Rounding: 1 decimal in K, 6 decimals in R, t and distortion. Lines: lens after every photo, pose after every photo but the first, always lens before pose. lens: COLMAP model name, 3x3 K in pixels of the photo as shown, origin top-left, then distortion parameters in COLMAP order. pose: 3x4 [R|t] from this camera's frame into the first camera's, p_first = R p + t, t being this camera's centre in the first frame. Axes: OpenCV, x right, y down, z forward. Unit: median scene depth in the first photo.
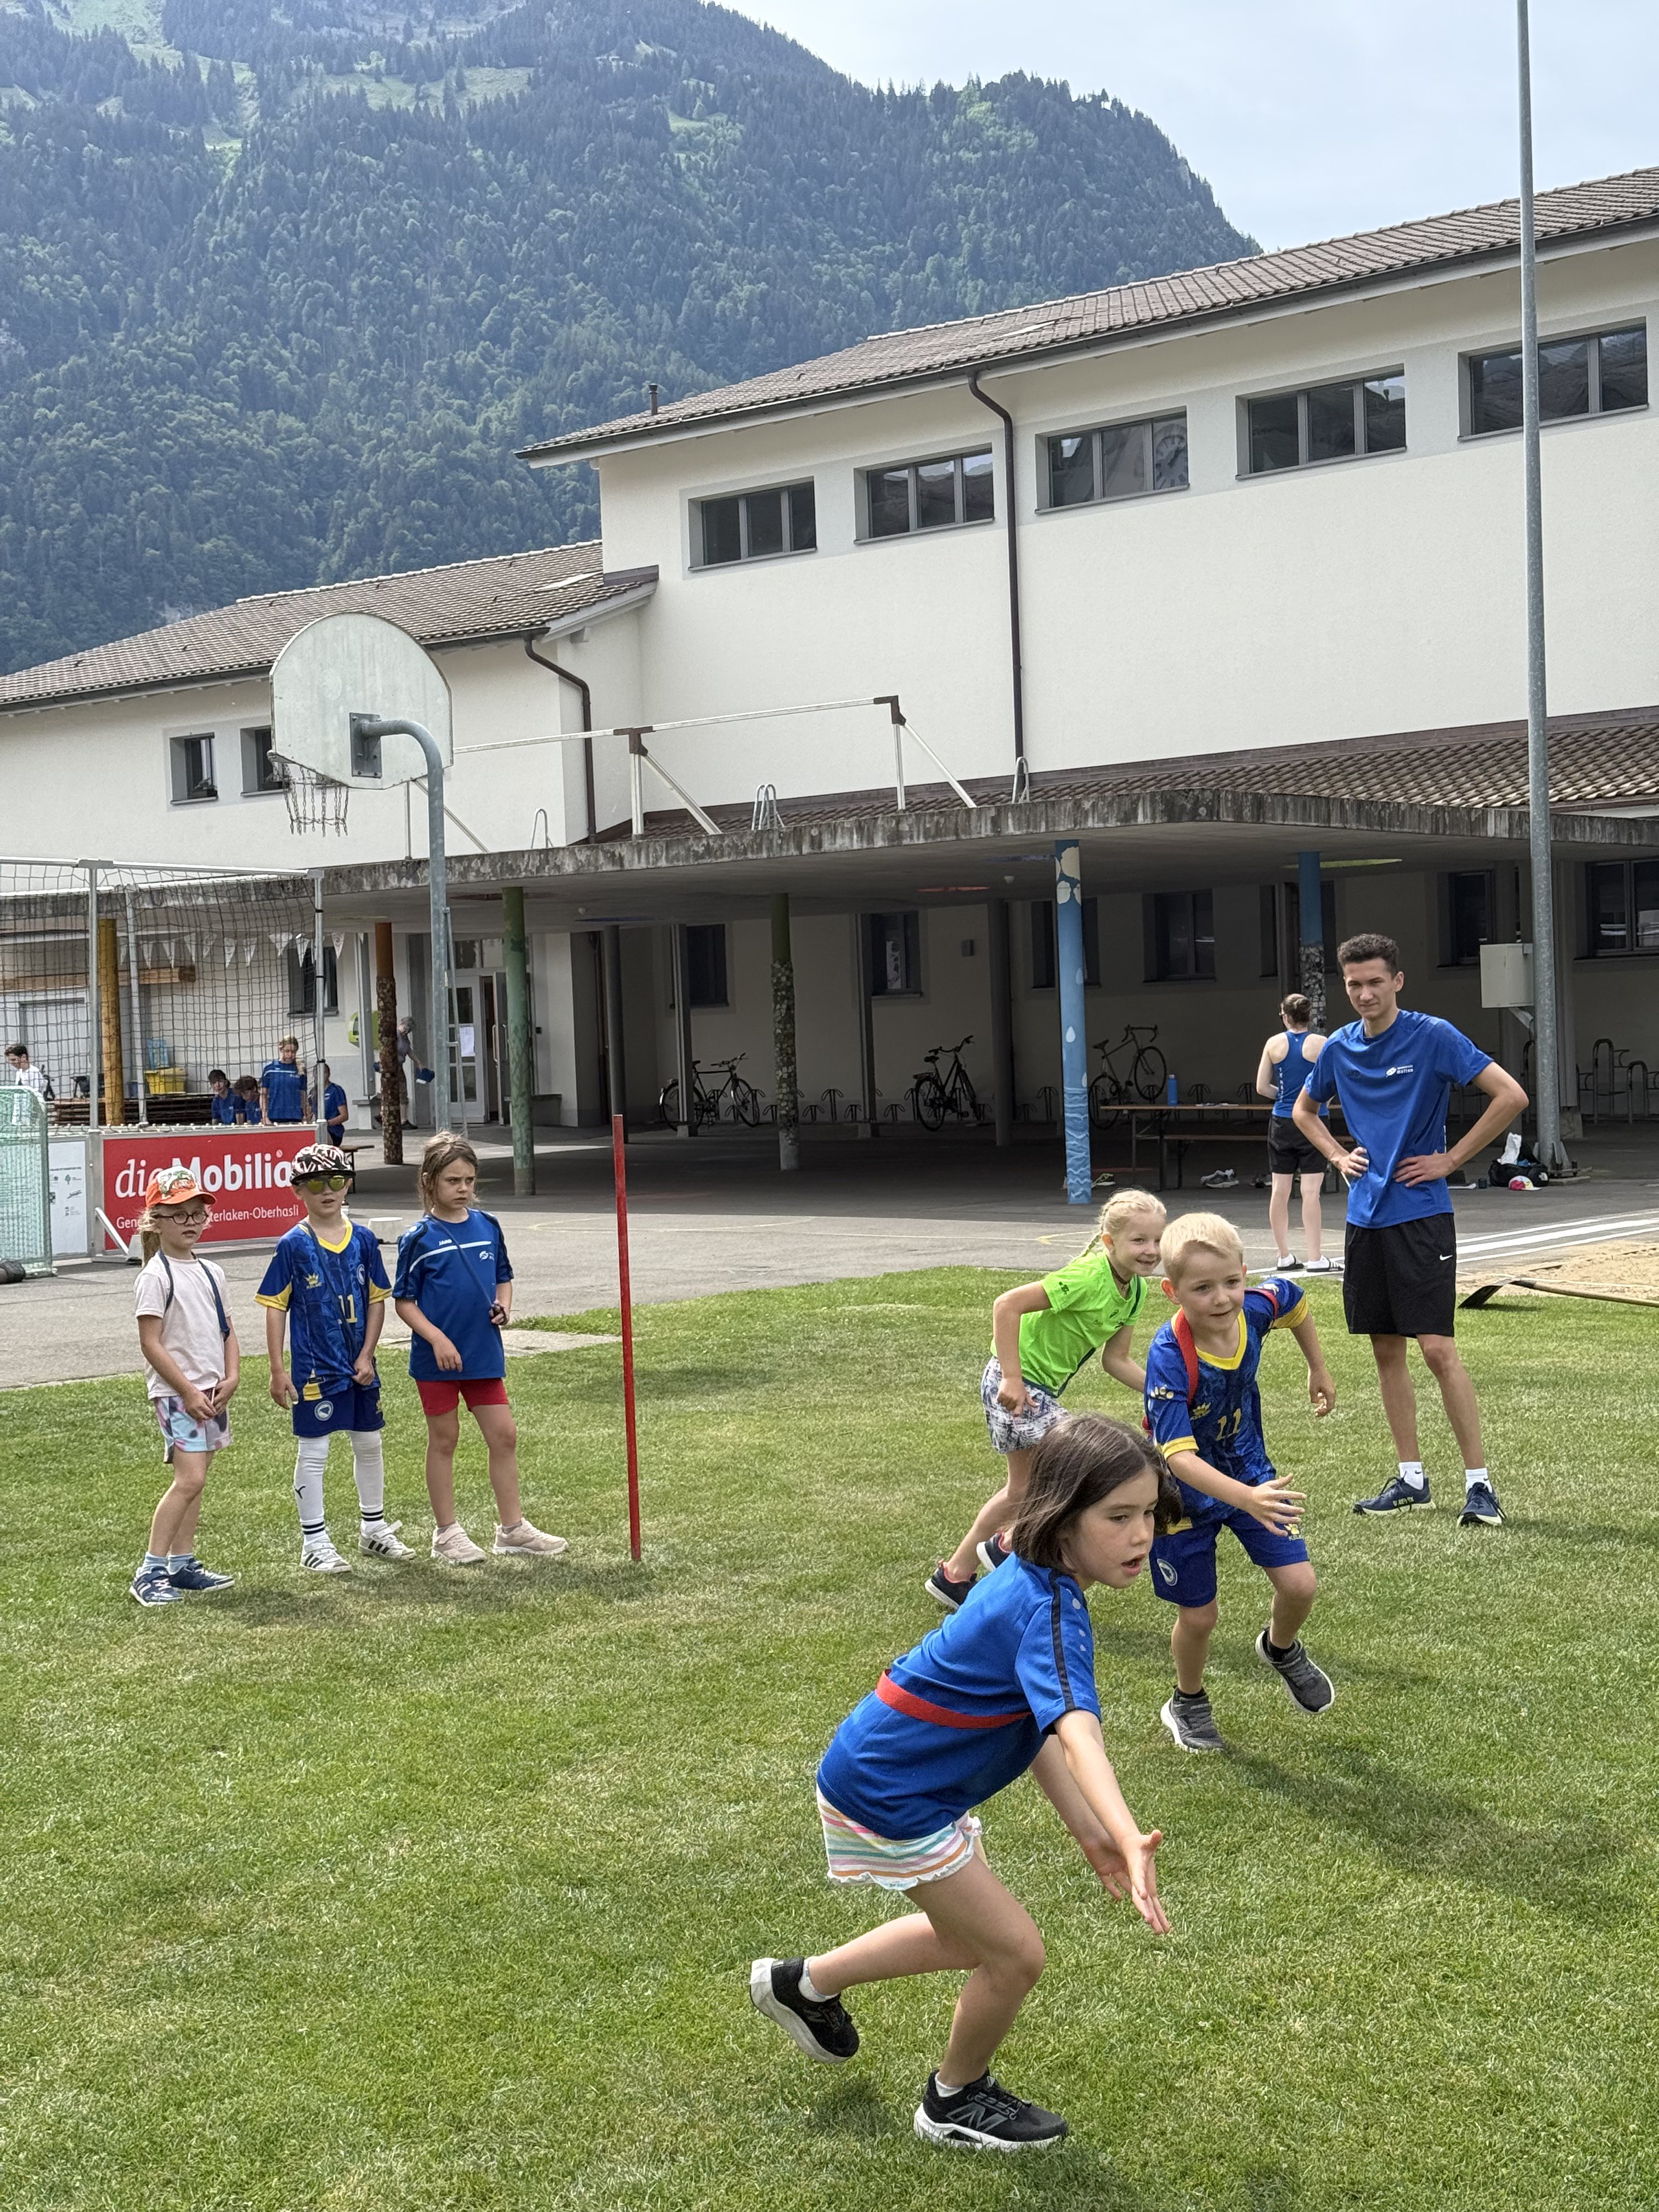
lens RADIAL K [[3095.3, 0, 825.6], [0, 3095.3, 1107.1], [0, 0, 1]] dist [0.045317, 0.000000]
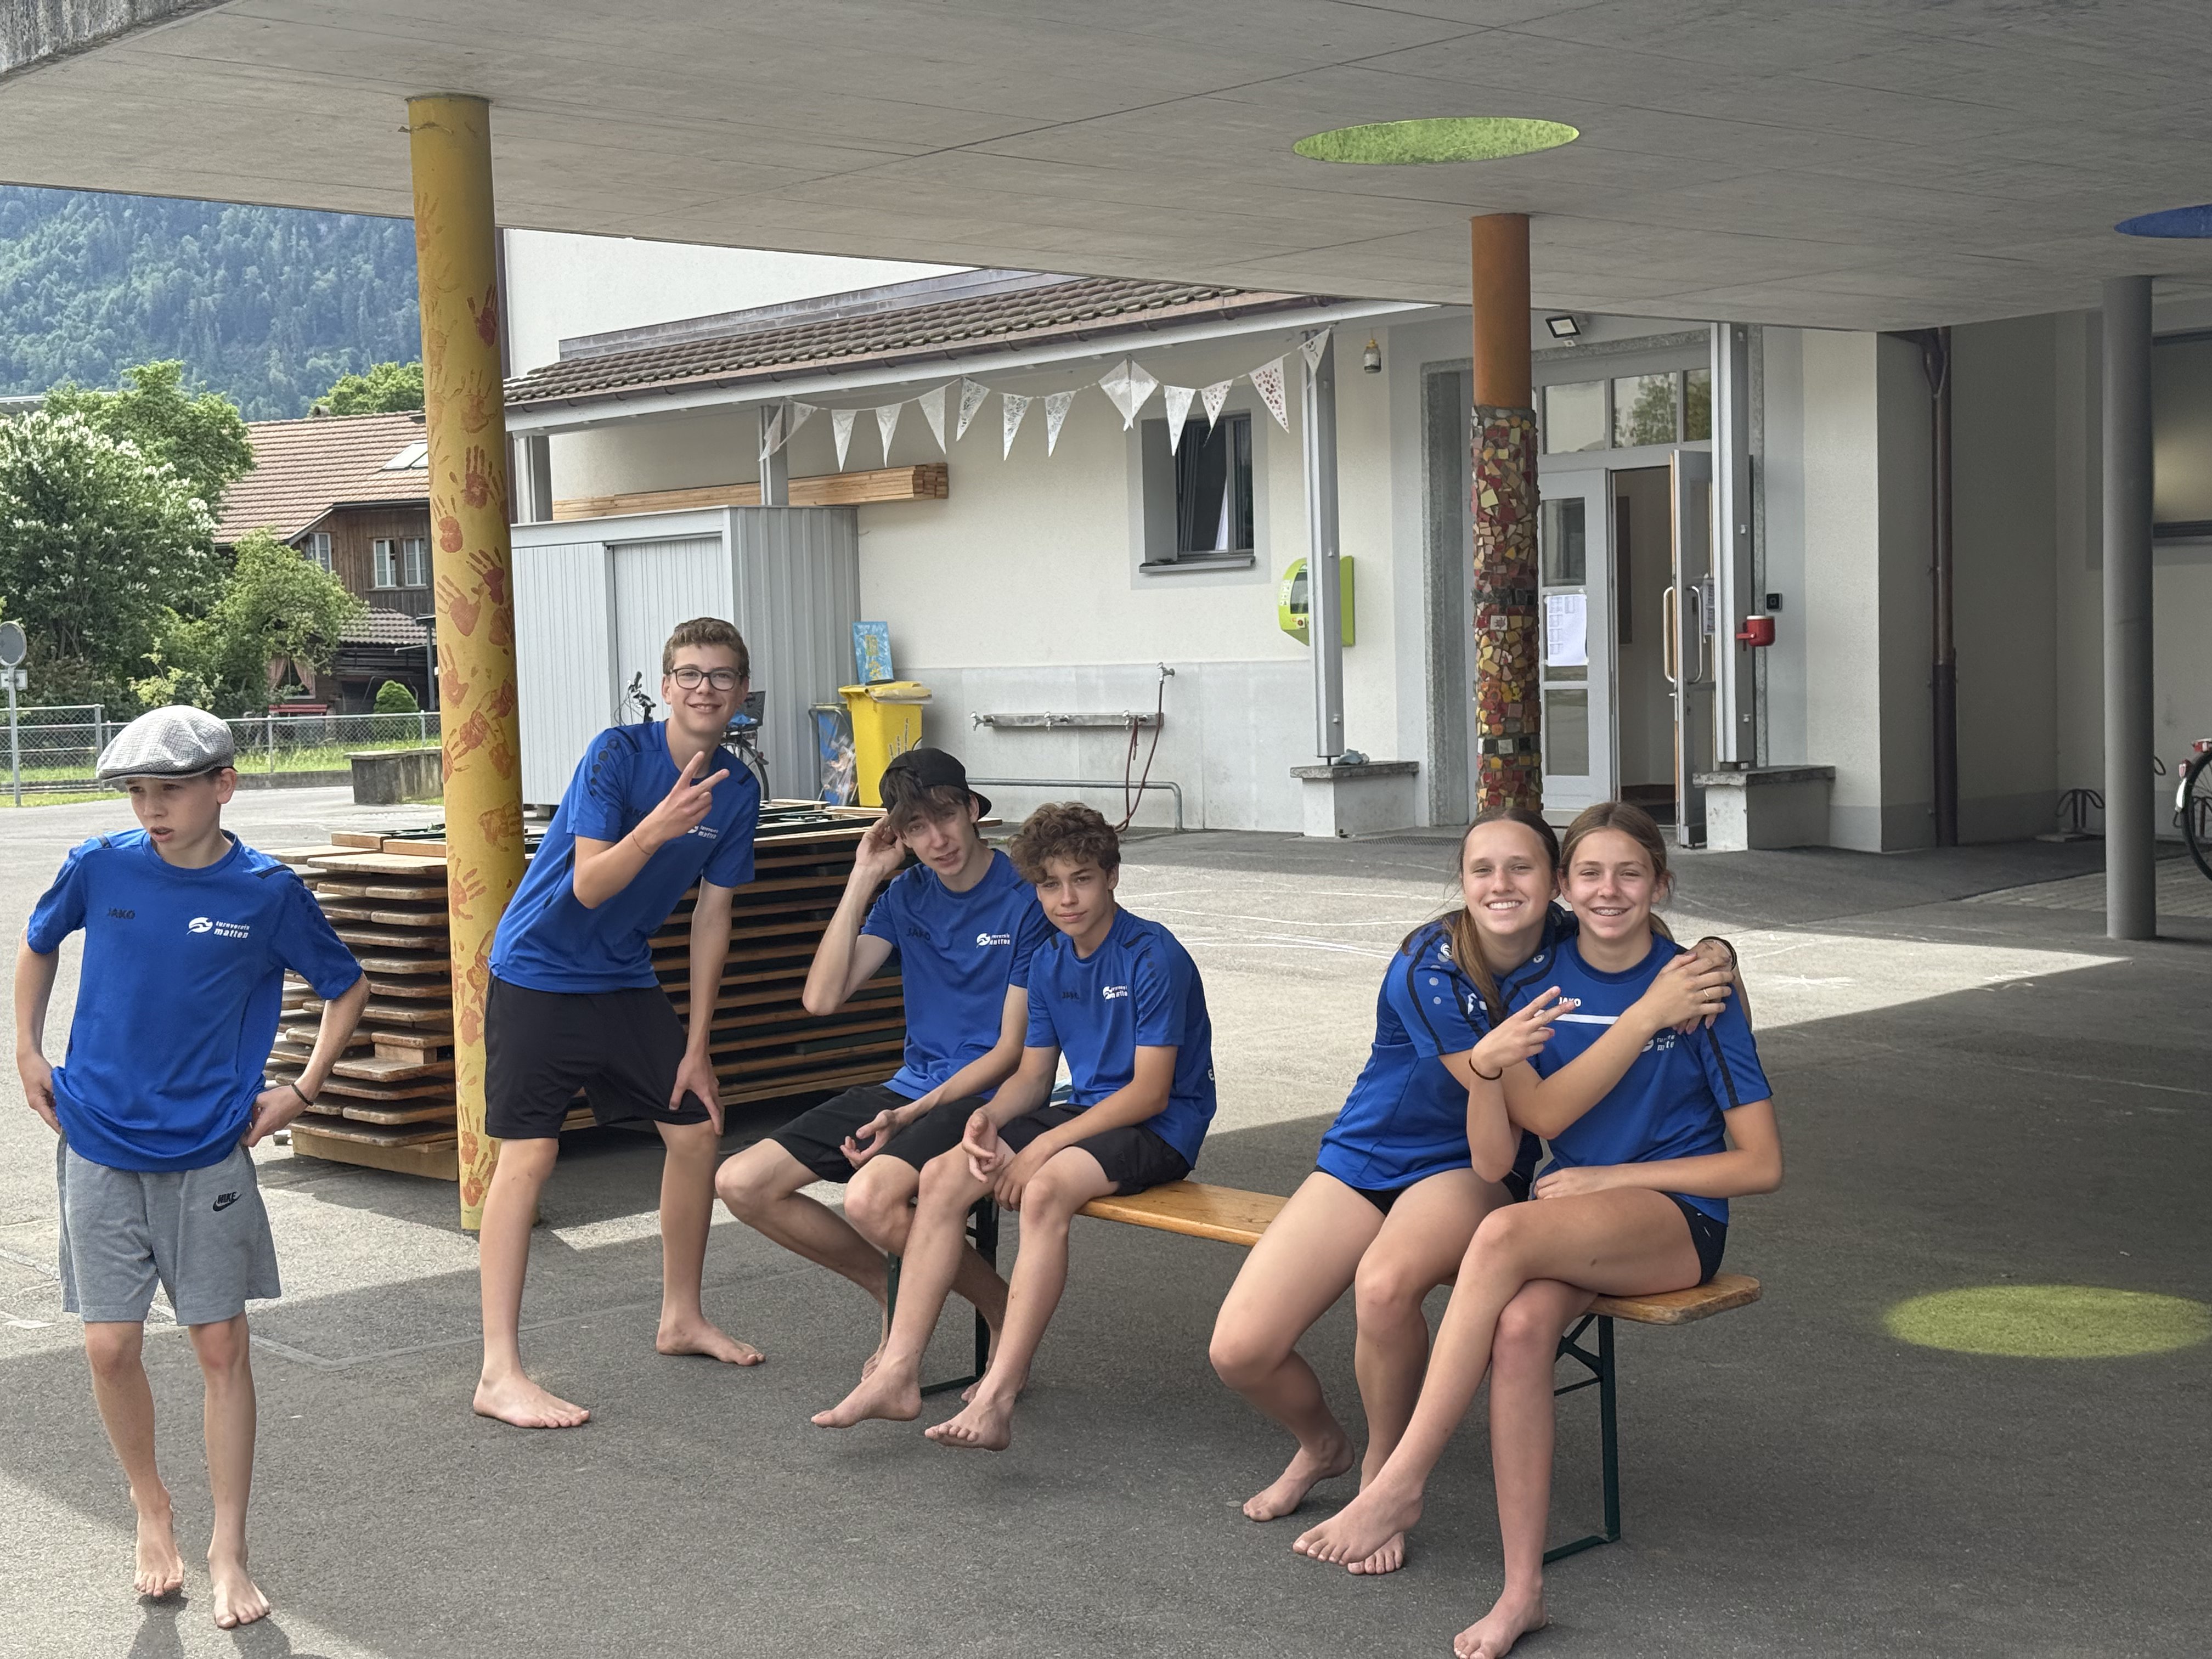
lens RADIAL K [[3095.3, 0, 1106.8], [0, 3095.3, 827.8], [0, 0, 1]] dist [0.045317, 0.000000]
pose [[0.984341, 0.017580, -0.175396, -0.109411], [-0.010225, 0.999033, 0.042752, -0.012468], [0.175978, -0.040289, 0.983569, 0.613892]]
